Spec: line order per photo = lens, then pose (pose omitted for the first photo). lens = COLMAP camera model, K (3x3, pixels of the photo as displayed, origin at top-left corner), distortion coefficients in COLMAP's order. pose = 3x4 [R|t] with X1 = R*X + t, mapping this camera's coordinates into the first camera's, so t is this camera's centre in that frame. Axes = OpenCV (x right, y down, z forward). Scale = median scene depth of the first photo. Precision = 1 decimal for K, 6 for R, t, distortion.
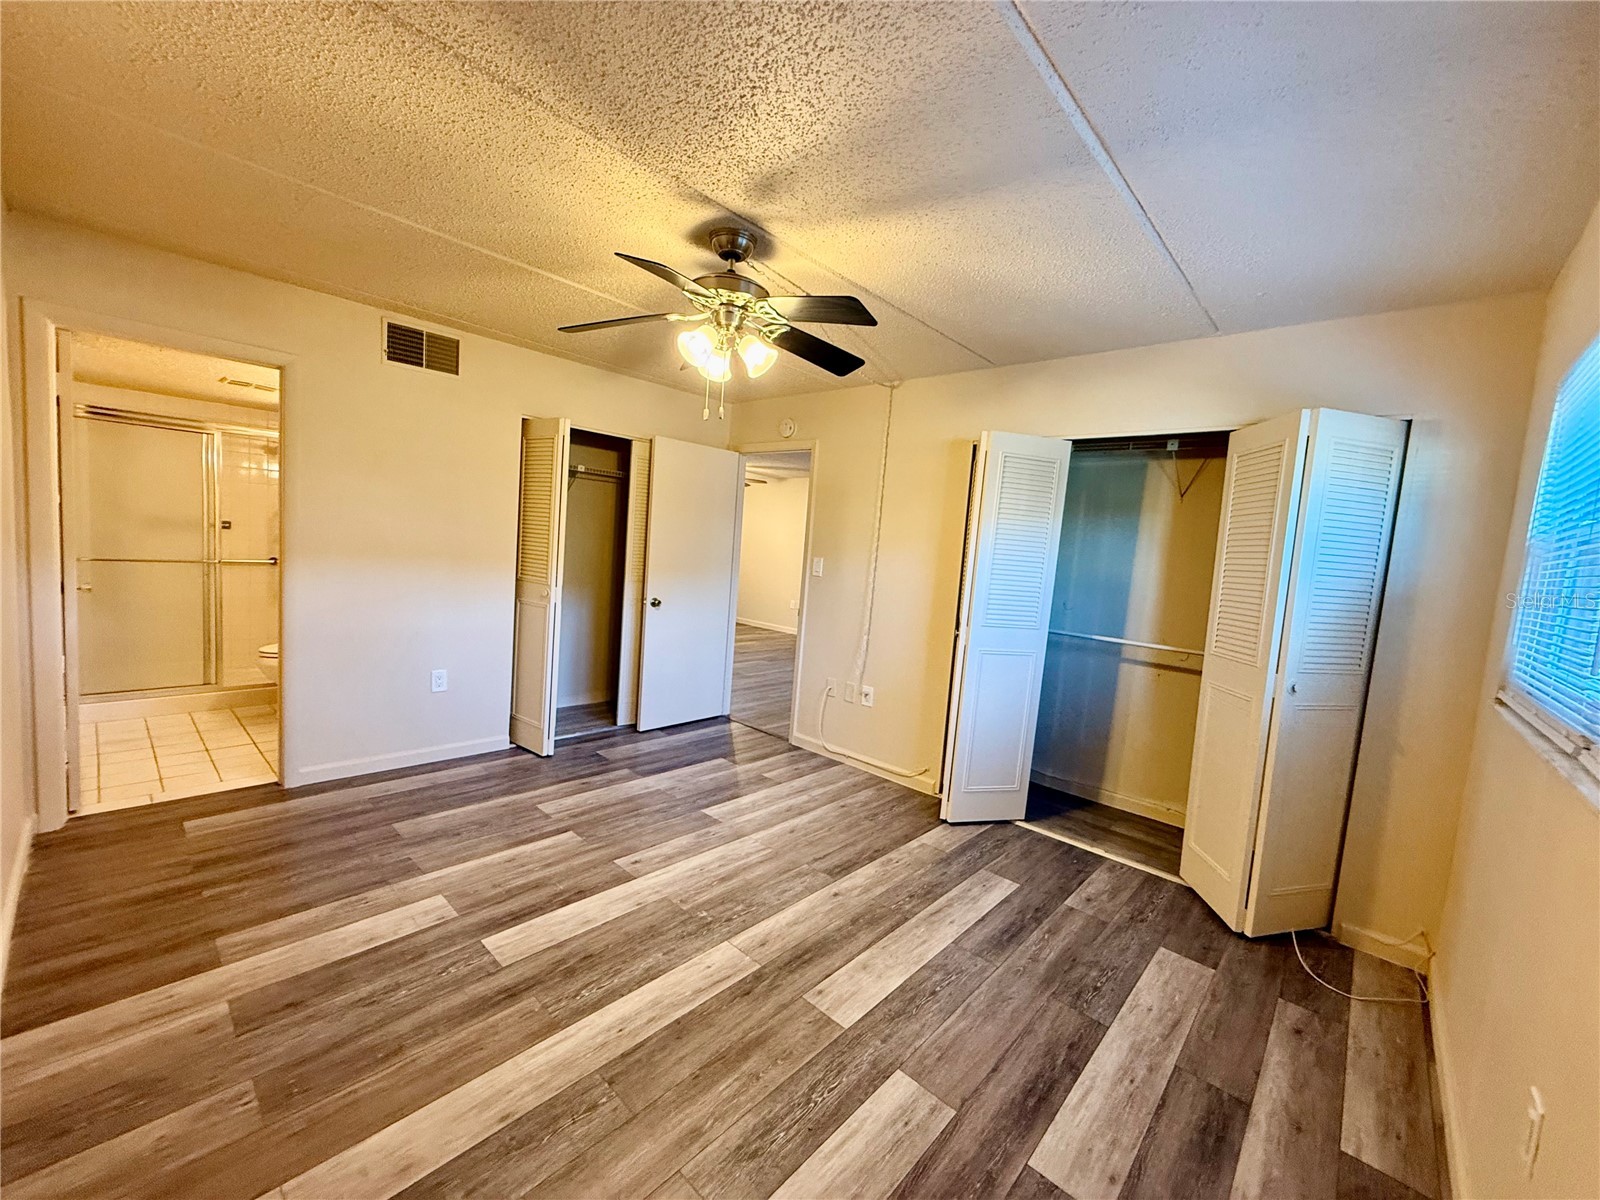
lens RADIAL K [[640.1, 0, 799.3], [0, 640.1, 602.4], [0, 0, 1]] dist [-0.000617, -0.000021]
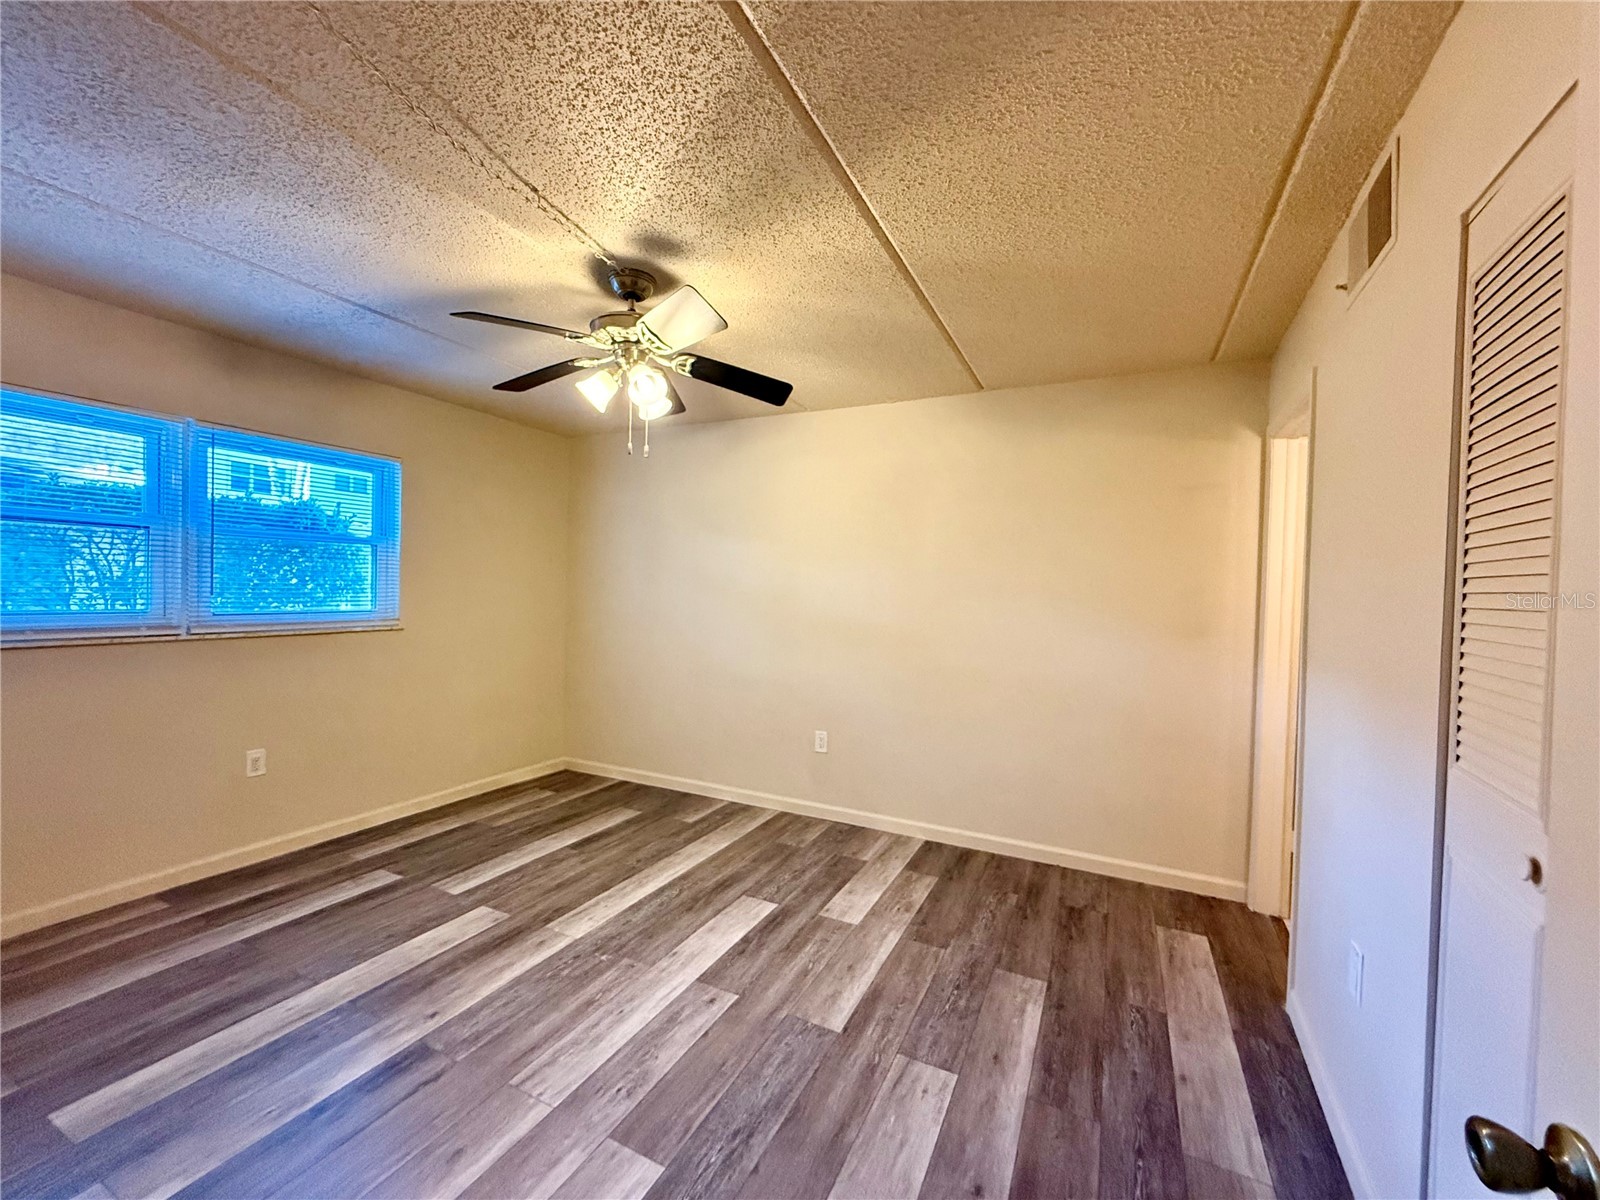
lens RADIAL K [[640.1, 0, 799.3], [0, 640.1, 602.4], [0, 0, 1]] dist [-0.000617, -0.000021]
pose [[-0.956990, -0.092598, -0.274948, -0.114236], [-0.119968, 0.989182, 0.084422, -0.164667], [0.264156, 0.113776, -0.957745, 1.929835]]
